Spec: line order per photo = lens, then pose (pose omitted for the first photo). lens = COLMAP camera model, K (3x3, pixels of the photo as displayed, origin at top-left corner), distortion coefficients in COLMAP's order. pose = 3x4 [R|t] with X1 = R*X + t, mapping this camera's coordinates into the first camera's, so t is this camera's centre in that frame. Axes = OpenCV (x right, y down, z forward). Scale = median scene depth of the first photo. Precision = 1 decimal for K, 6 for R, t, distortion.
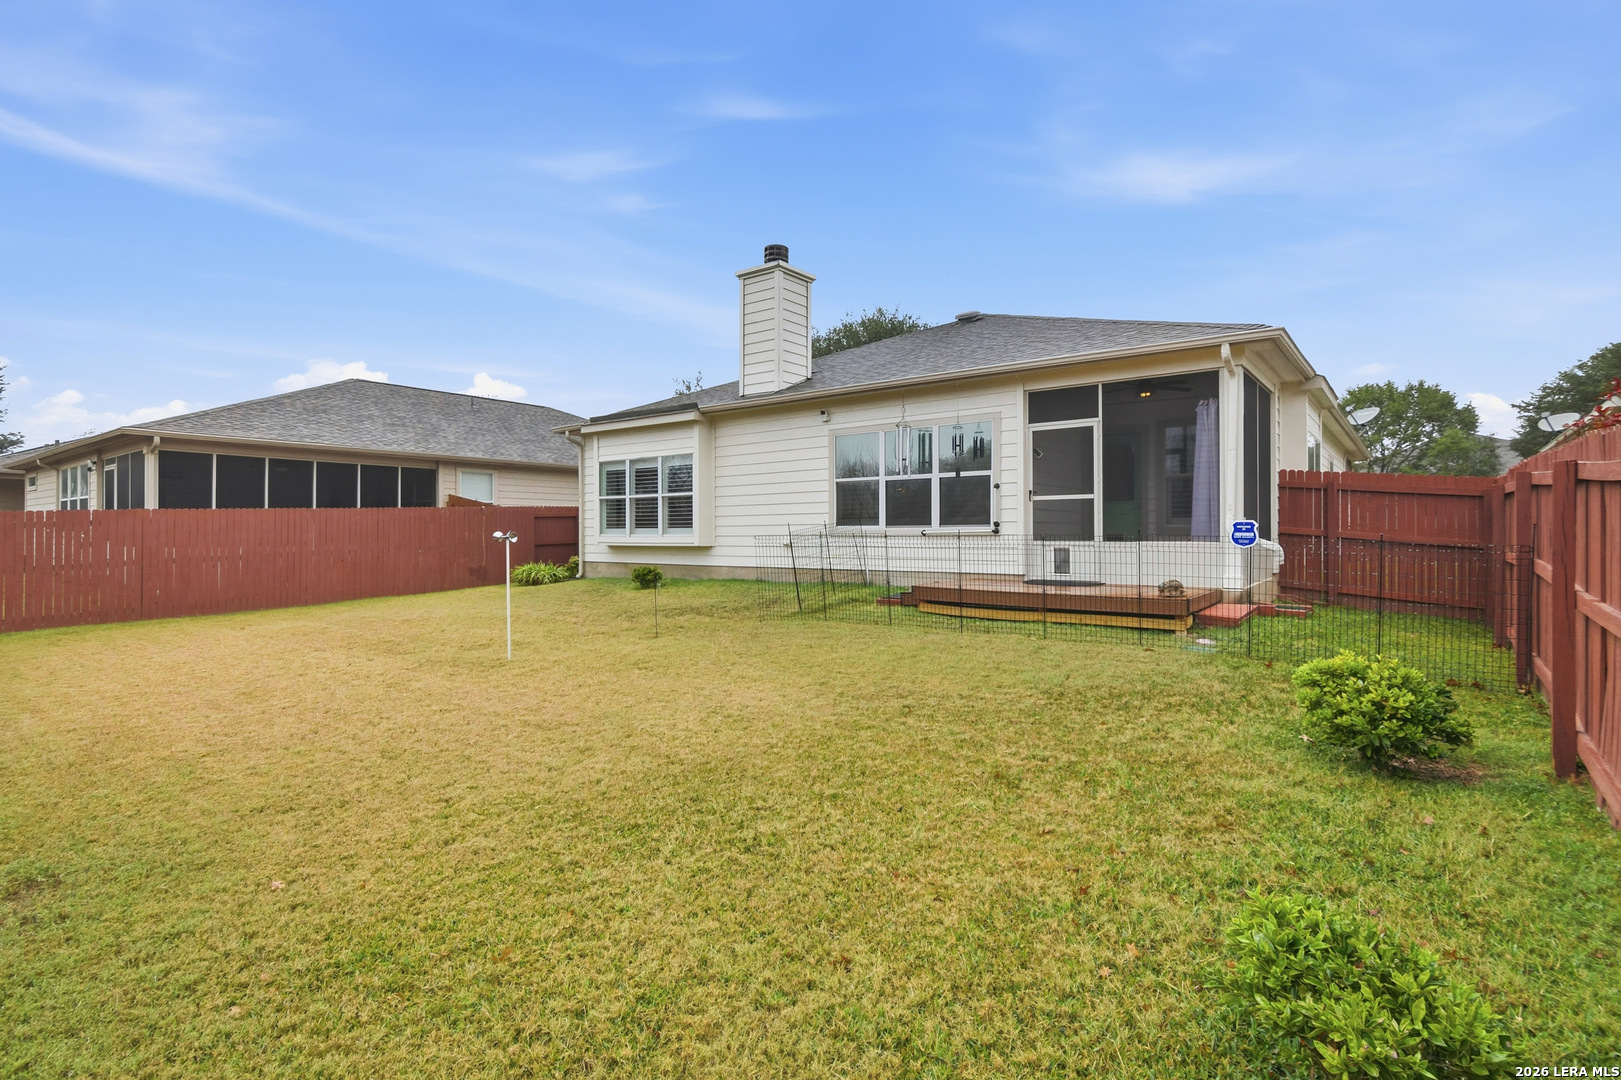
lens RADIAL K [[716.5, 0, 852.8], [0, 716.5, 533.9], [0, 0, 1]] dist [-0.000770, -0.000306]
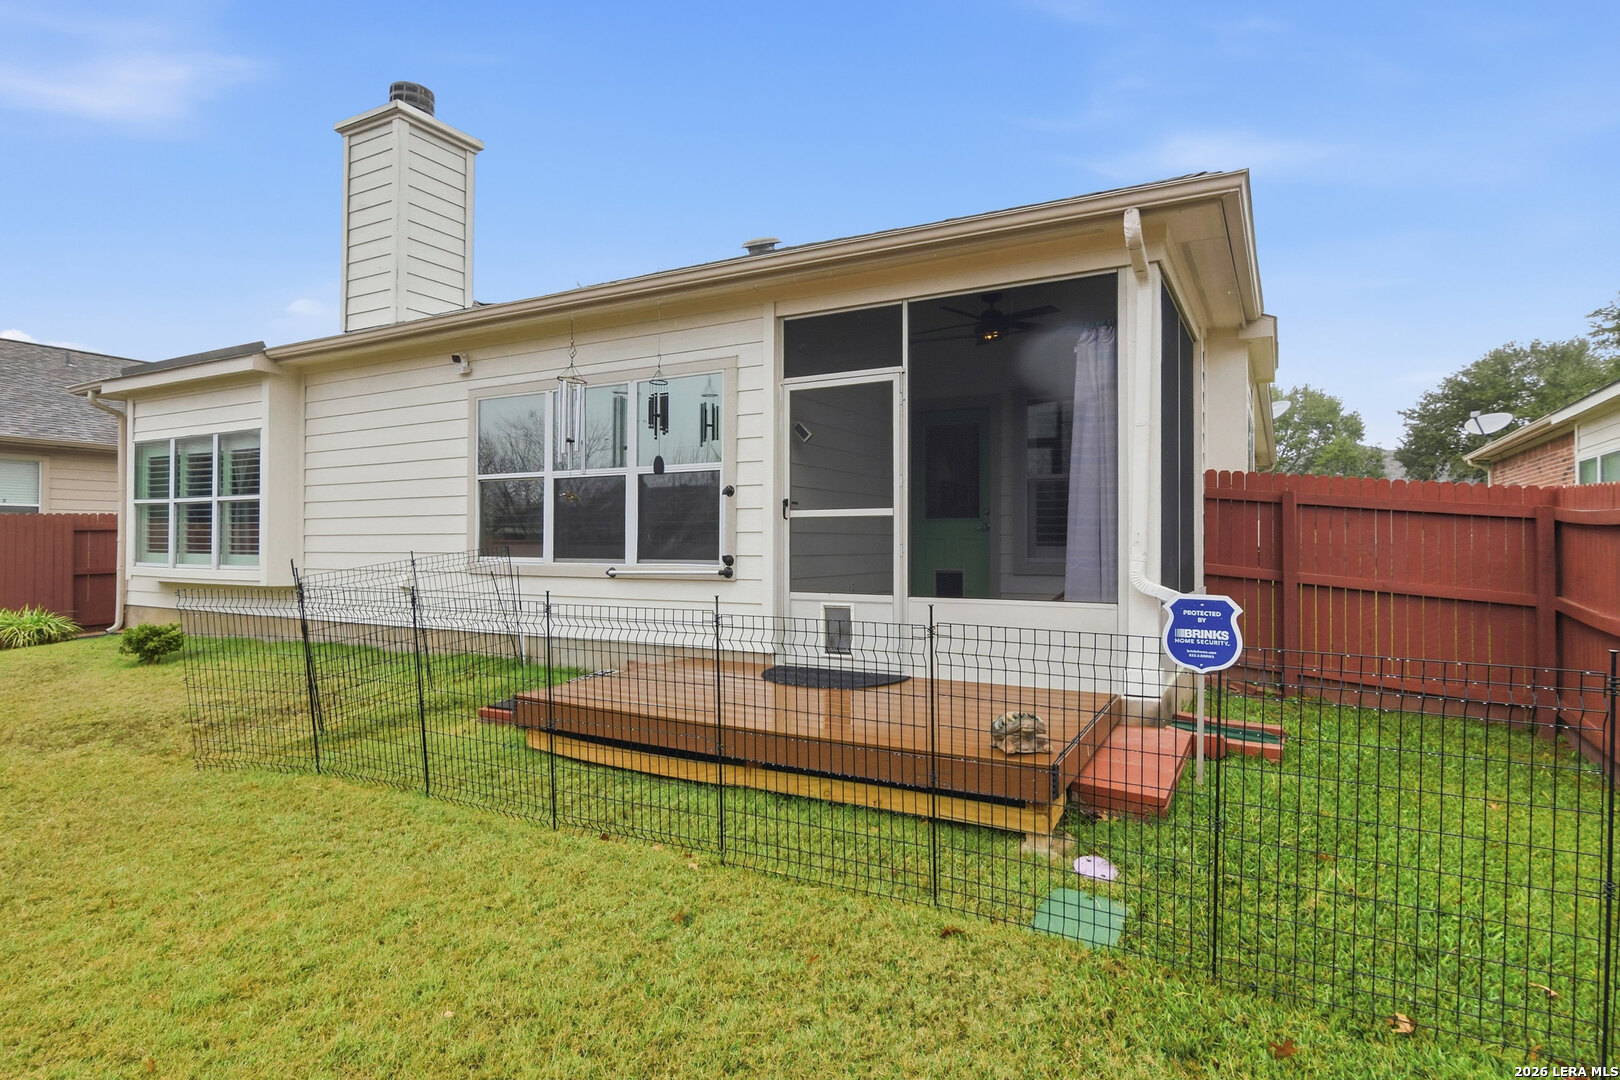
lens RADIAL K [[790.8, 0, 810.0], [0, 790.8, 540.0], [0, 0, 1]] dist [0.000297, -0.001170]
pose [[0.992256, 0.005941, 0.124068, 0.176552], [-0.005509, 0.999978, -0.003820, -0.025375], [-0.124088, 0.003106, 0.992266, 0.368469]]
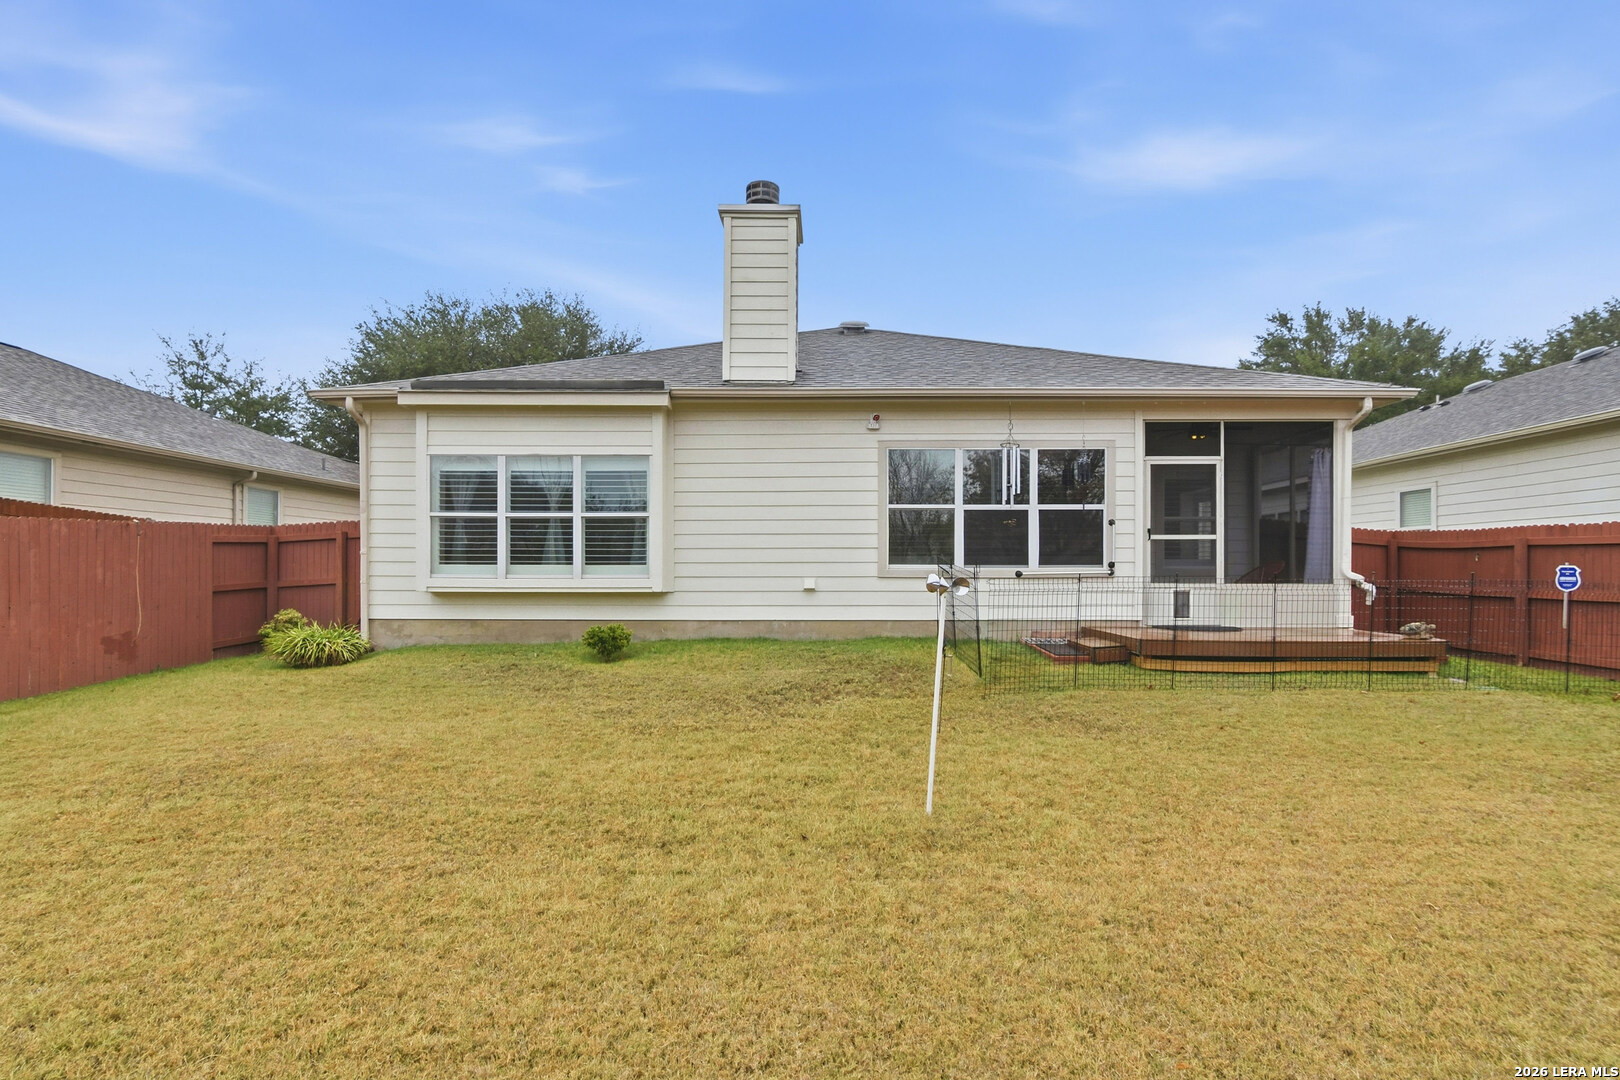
lens RADIAL K [[750.0, 0, 814.2], [0, 750.0, 570.0], [0, 0, 1]] dist [-0.002068, -0.000712]
pose [[0.838002, 0.003587, 0.545655, -0.587697], [-0.003410, 0.999993, -0.001338, -0.004039], [-0.545656, -0.000740, 0.838009, 0.393000]]
